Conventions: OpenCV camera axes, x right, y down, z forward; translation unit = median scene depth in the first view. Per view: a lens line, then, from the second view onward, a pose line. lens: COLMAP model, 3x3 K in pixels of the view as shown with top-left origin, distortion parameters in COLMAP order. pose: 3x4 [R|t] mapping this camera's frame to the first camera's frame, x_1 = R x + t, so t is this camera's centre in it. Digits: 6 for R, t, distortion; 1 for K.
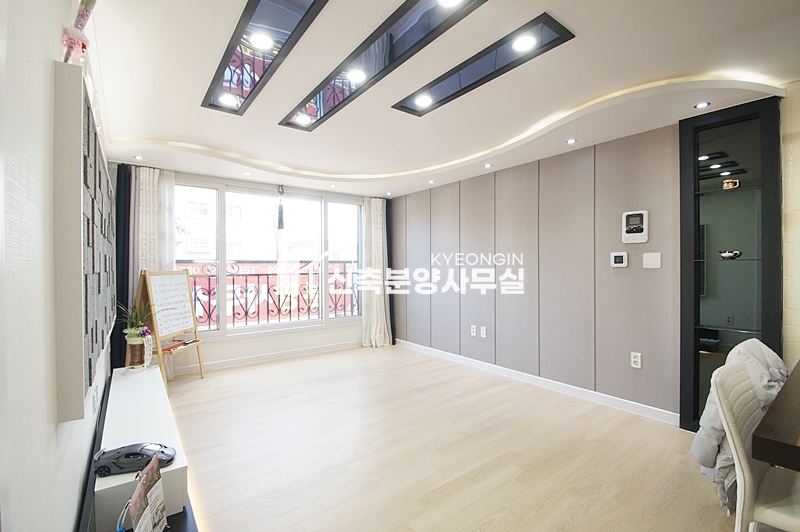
lens RADIAL K [[353.4, 0, 383.9], [0, 353.4, 266.6], [0, 0, 1]] dist [-0.001992, -0.000481]
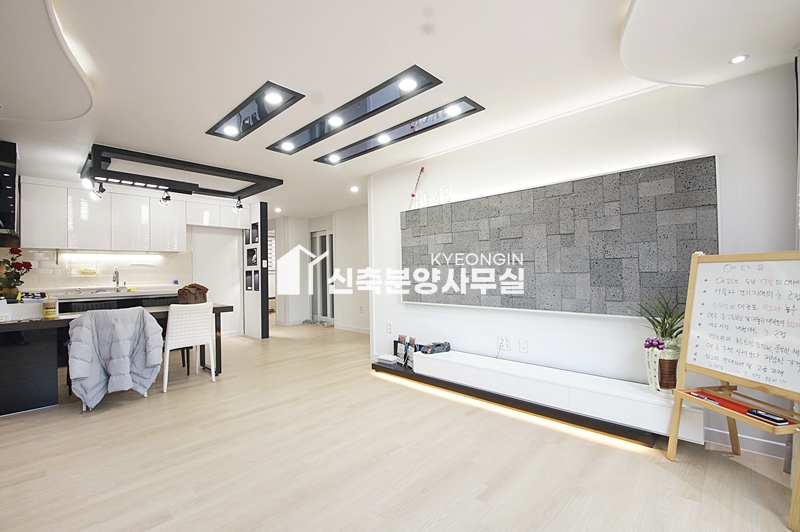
lens RADIAL K [[353.4, 0, 383.9], [0, 353.4, 266.6], [0, 0, 1]] dist [-0.001992, -0.000481]
pose [[-0.986861, 0.018342, -0.160526, -0.022995], [0.020787, 0.999692, -0.013569, 0.032407], [0.160227, -0.016728, -0.986938, 1.717059]]
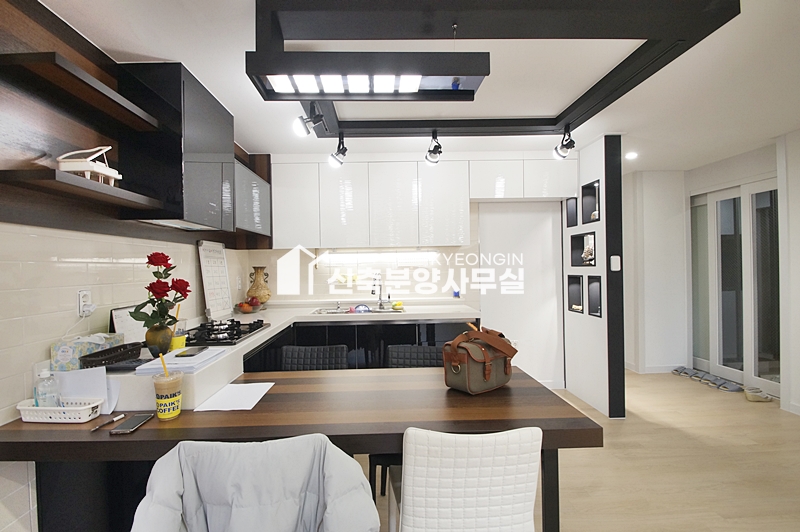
lens RADIAL K [[353.4, 0, 383.9], [0, 353.4, 266.6], [0, 0, 1]] dist [-0.001992, -0.000481]
pose [[-0.819667, 0.019827, 0.572497, 0.296531], [0.022945, 0.999735, -0.001773, -0.030489], [-0.572380, 0.011682, -0.819905, 0.767244]]
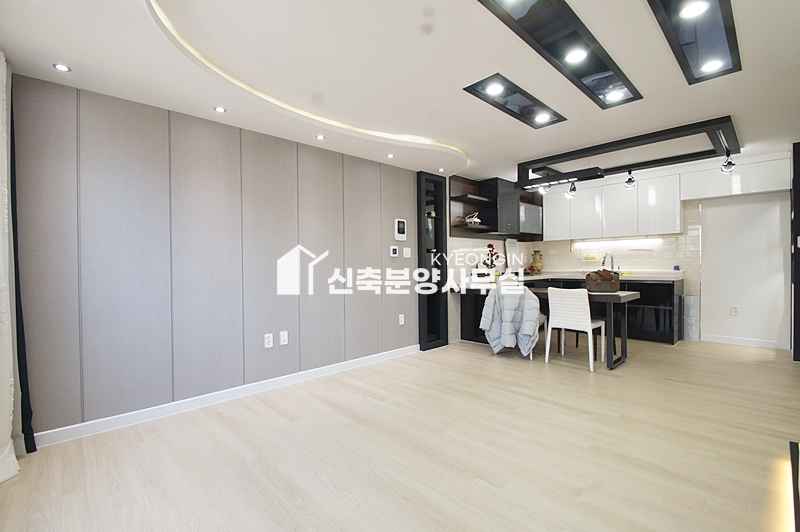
lens RADIAL K [[350.5, 0, 385.0], [0, 350.5, 267.8], [0, 0, 1]] dist [-0.009180, -0.000379]
pose [[-0.106544, -0.002254, 0.994305, -0.732434], [0.014812, 0.999883, 0.003854, 0.040411], [-0.994198, 0.015138, -0.106498, 1.205774]]
